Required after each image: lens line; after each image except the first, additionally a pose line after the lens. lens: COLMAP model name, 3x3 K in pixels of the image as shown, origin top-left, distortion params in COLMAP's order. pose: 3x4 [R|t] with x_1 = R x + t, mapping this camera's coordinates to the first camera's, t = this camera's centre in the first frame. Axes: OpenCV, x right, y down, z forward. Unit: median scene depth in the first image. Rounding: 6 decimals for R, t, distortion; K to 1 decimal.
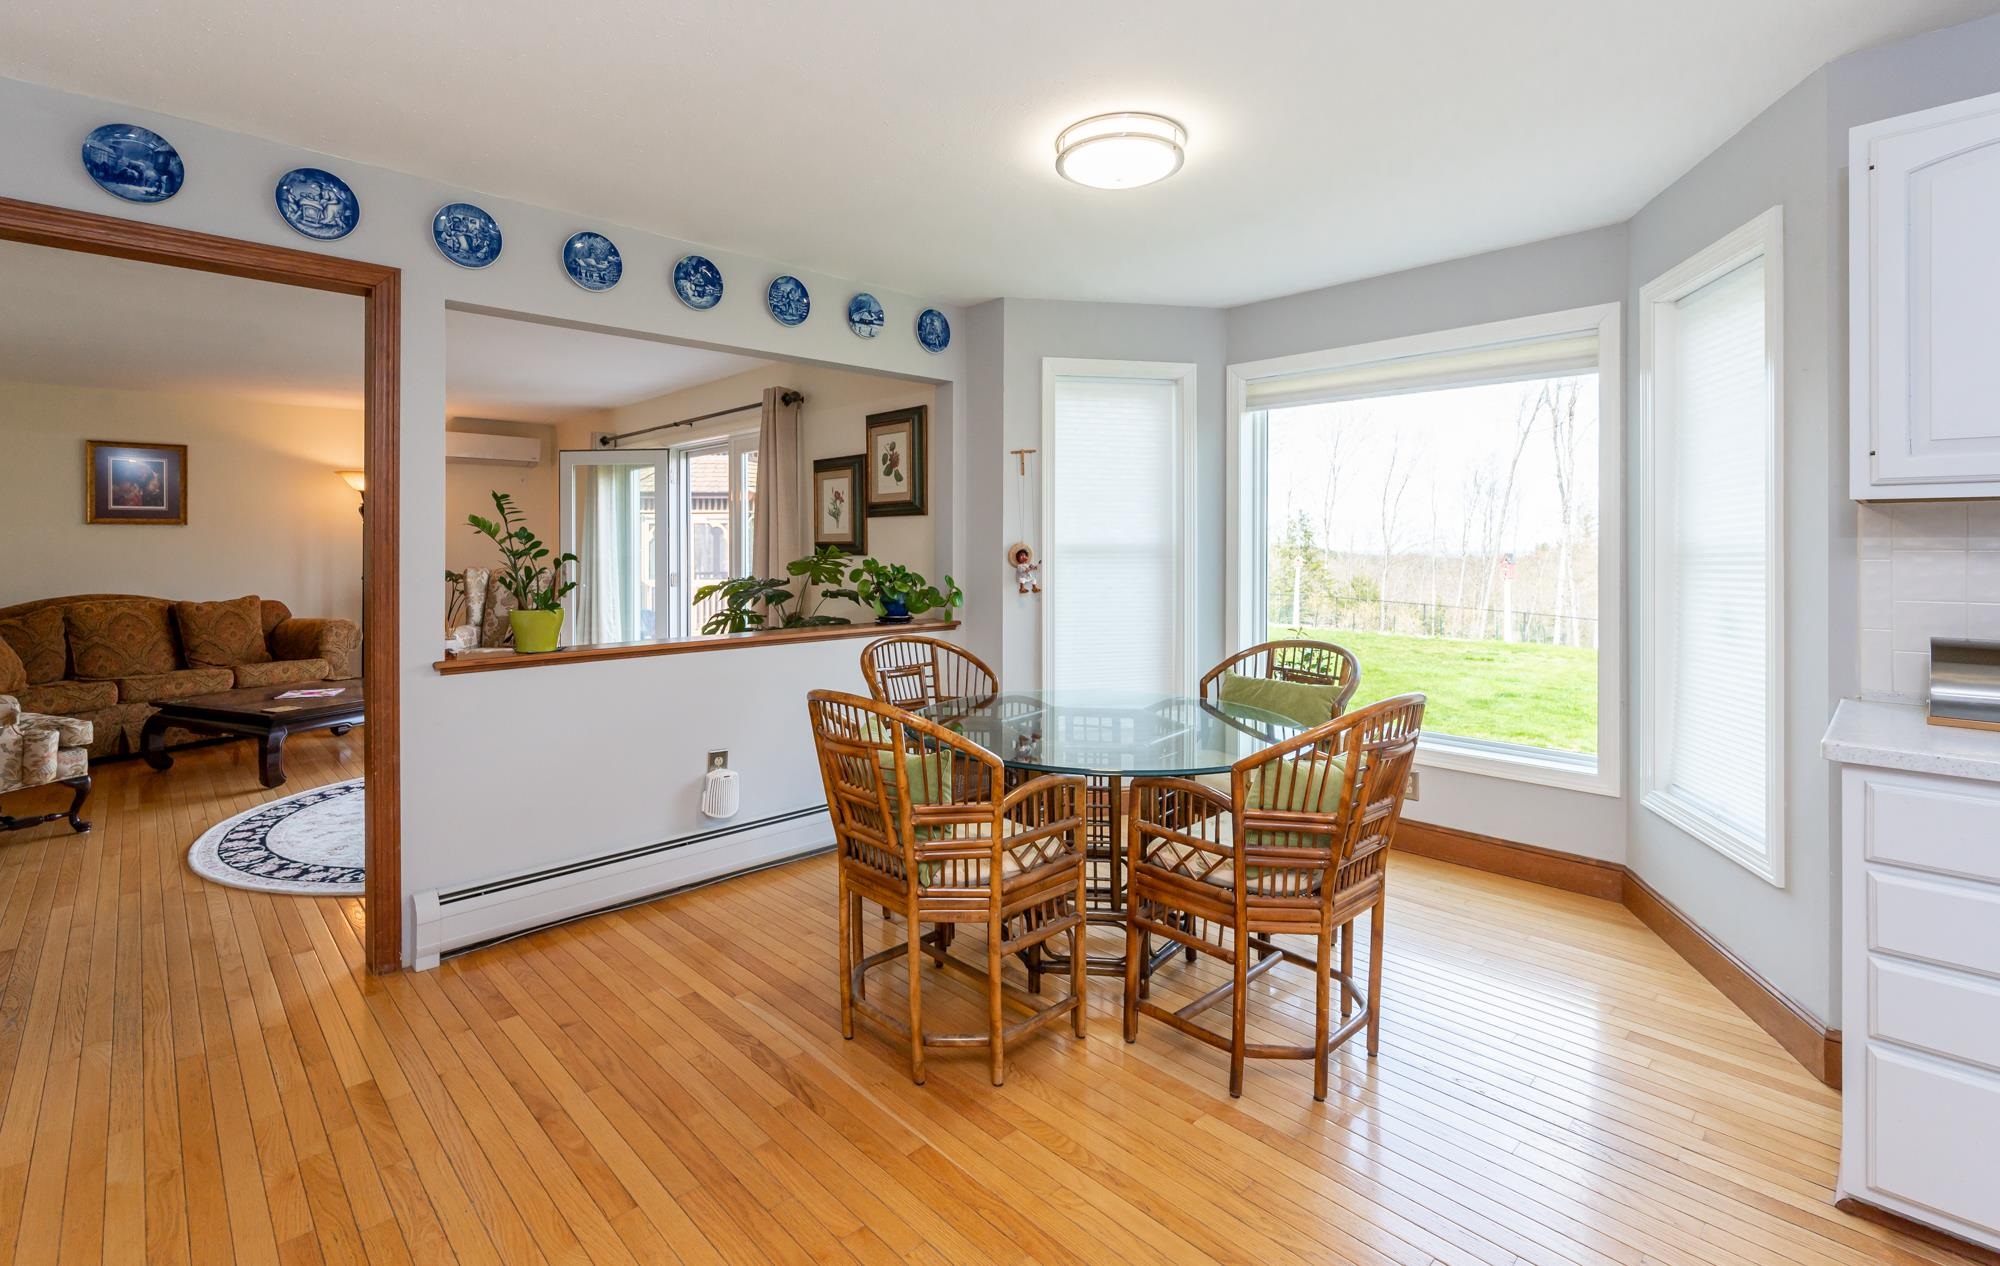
lens RADIAL K [[902.8, 0, 993.1], [0, 902.8, 545.9], [0, 0, 1]] dist [-0.000510, 0.000094]
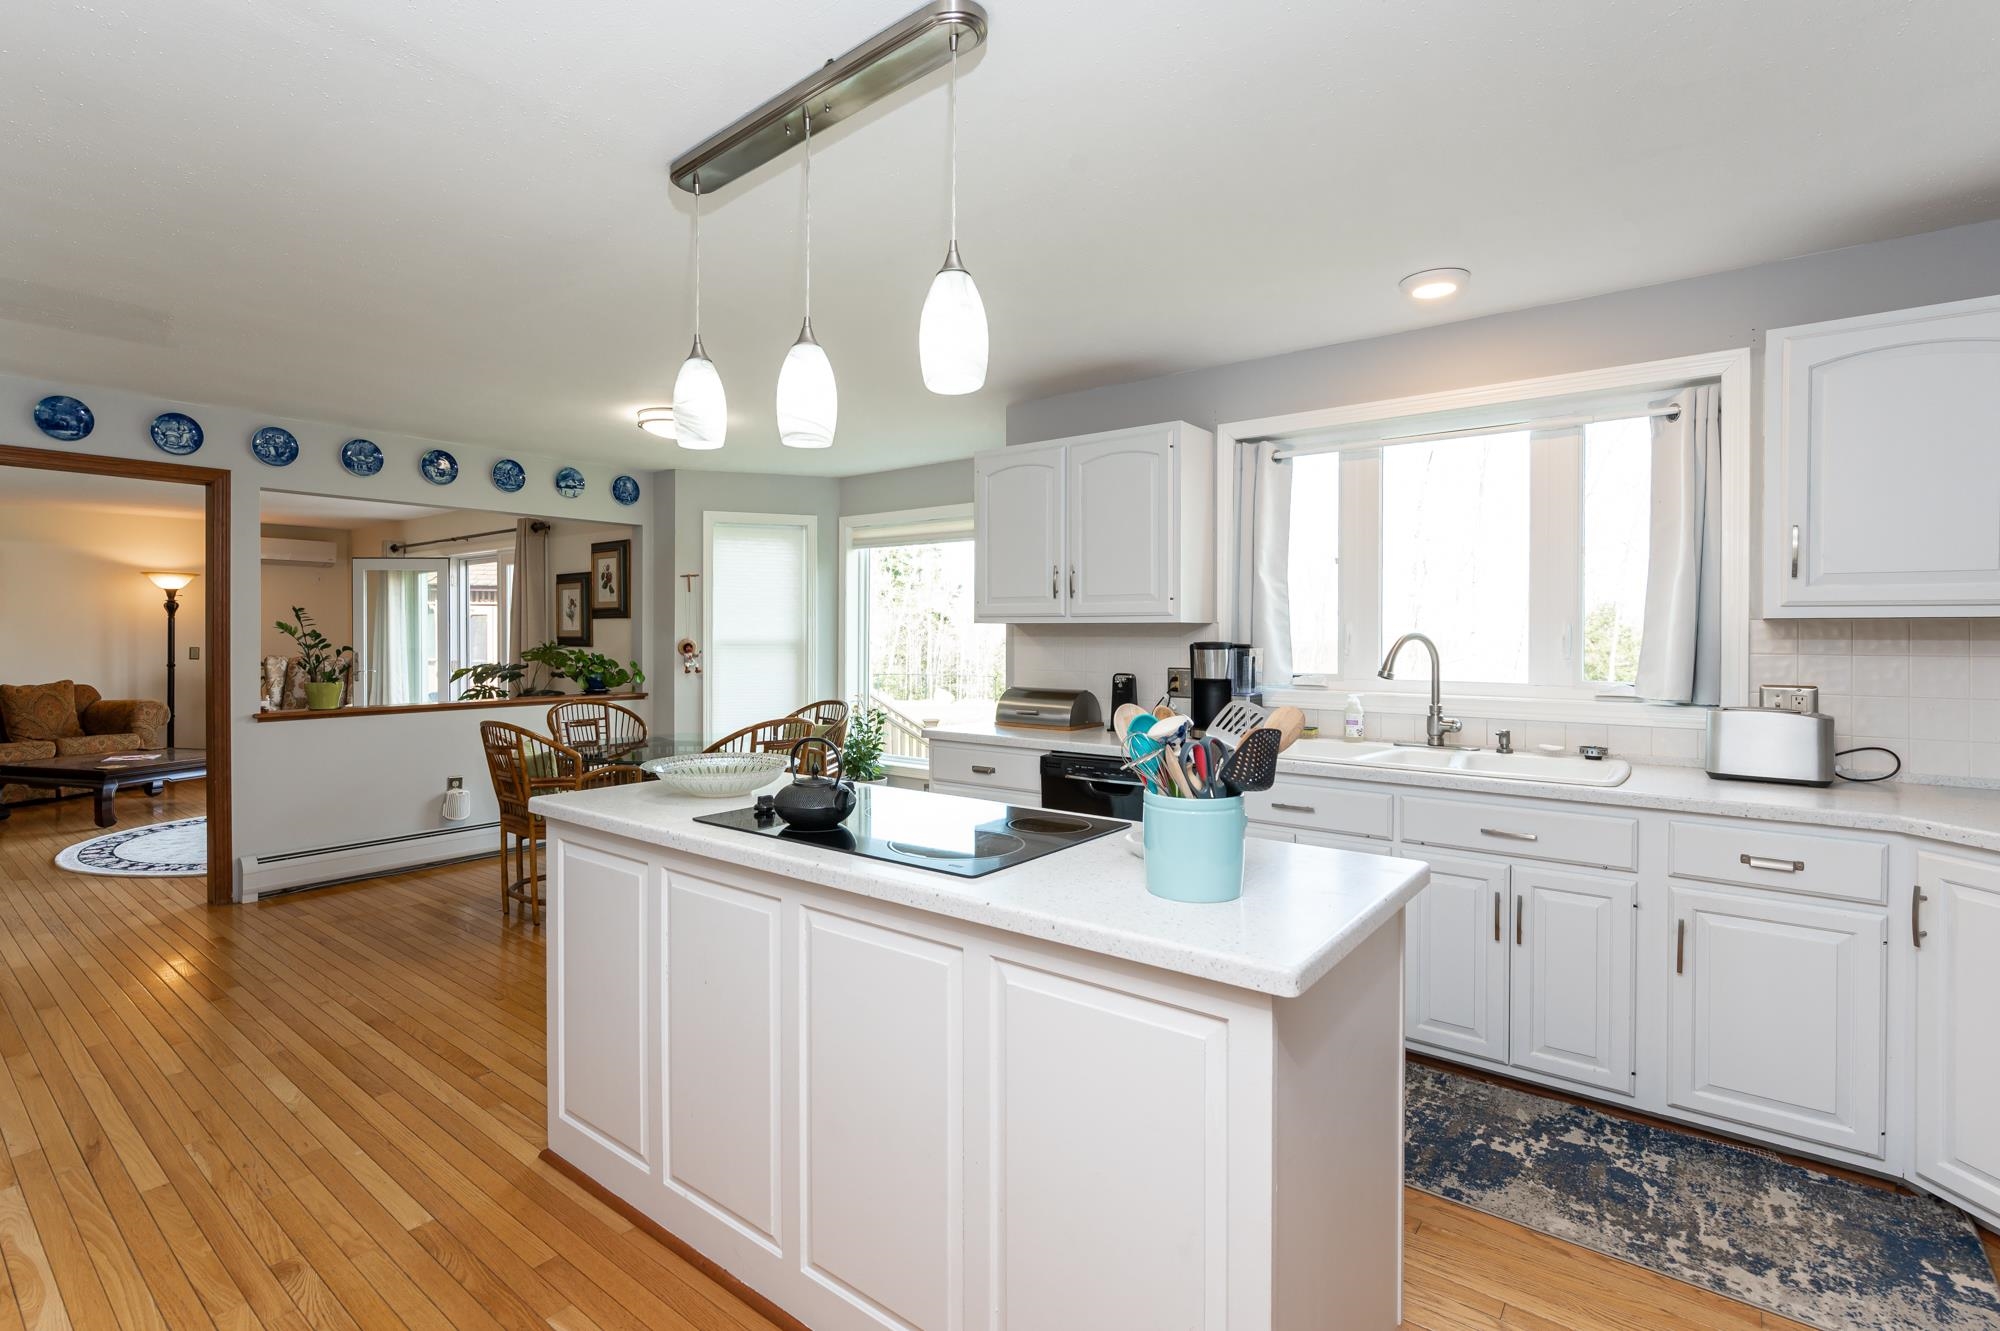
lens RADIAL K [[920.7, 0, 970.9], [0, 920.7, 642.2], [0, 0, 1]] dist [-0.000833, -0.000490]
pose [[0.991421, 0.002196, 0.130688, 0.293241], [-0.003253, 0.999964, 0.007874, -0.011014], [-0.130666, -0.008232, 0.991392, -0.535101]]
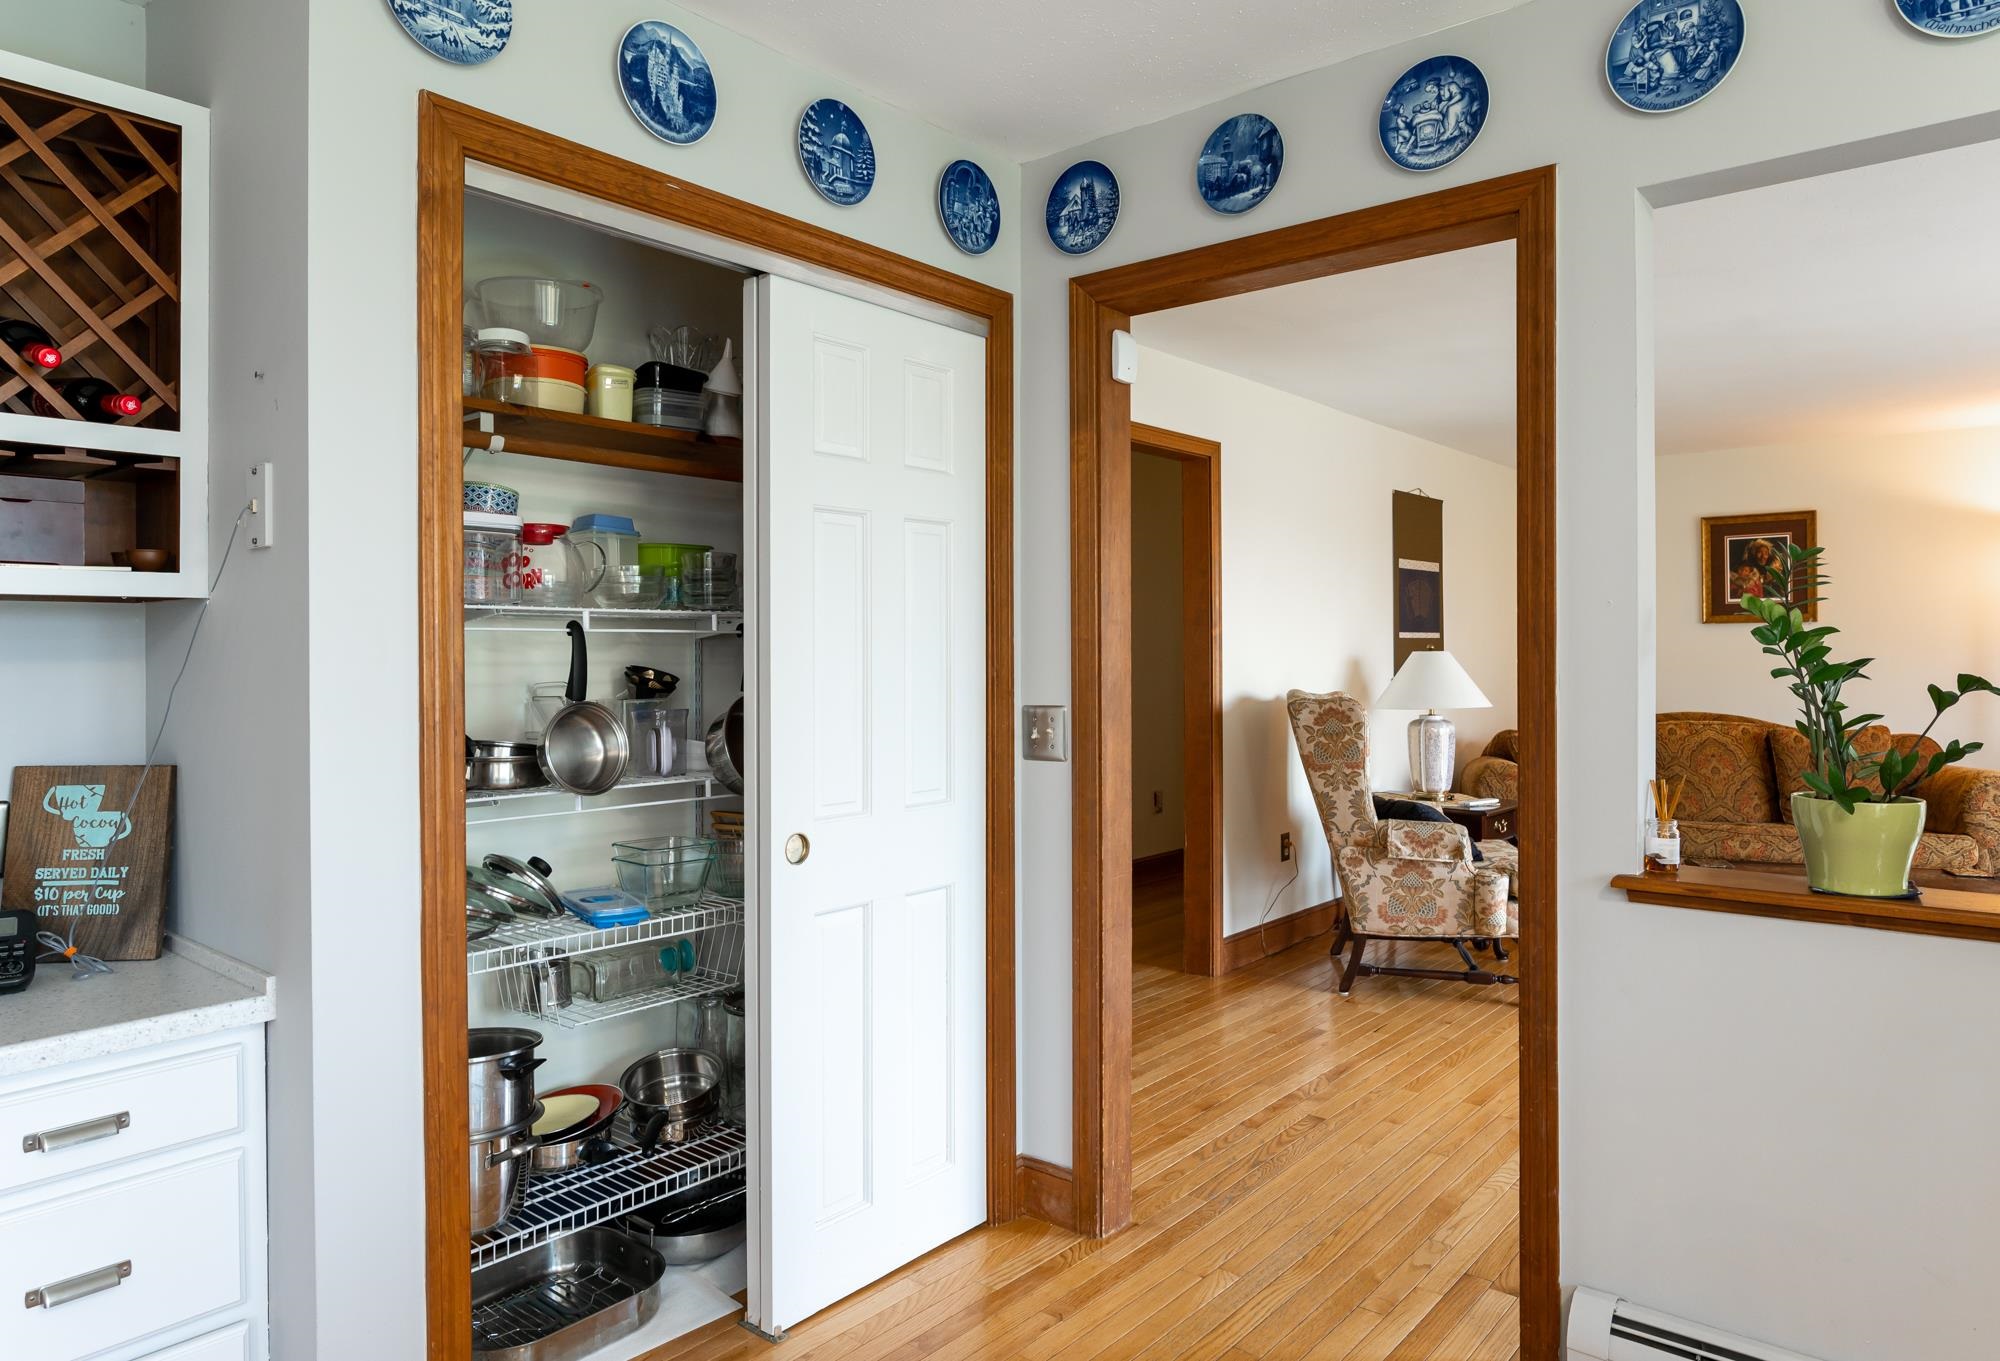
lens RADIAL K [[1257.1, 0, 947.5], [0, 1257.1, 650.0], [0, 0, 1]] dist [-0.007437, -0.002047]
pose [[0.088765, 0.000367, -0.996053, 0.057980], [0.001560, 0.999999, 0.000508, -0.003546], [0.996051, -0.001599, 0.088764, 0.366825]]
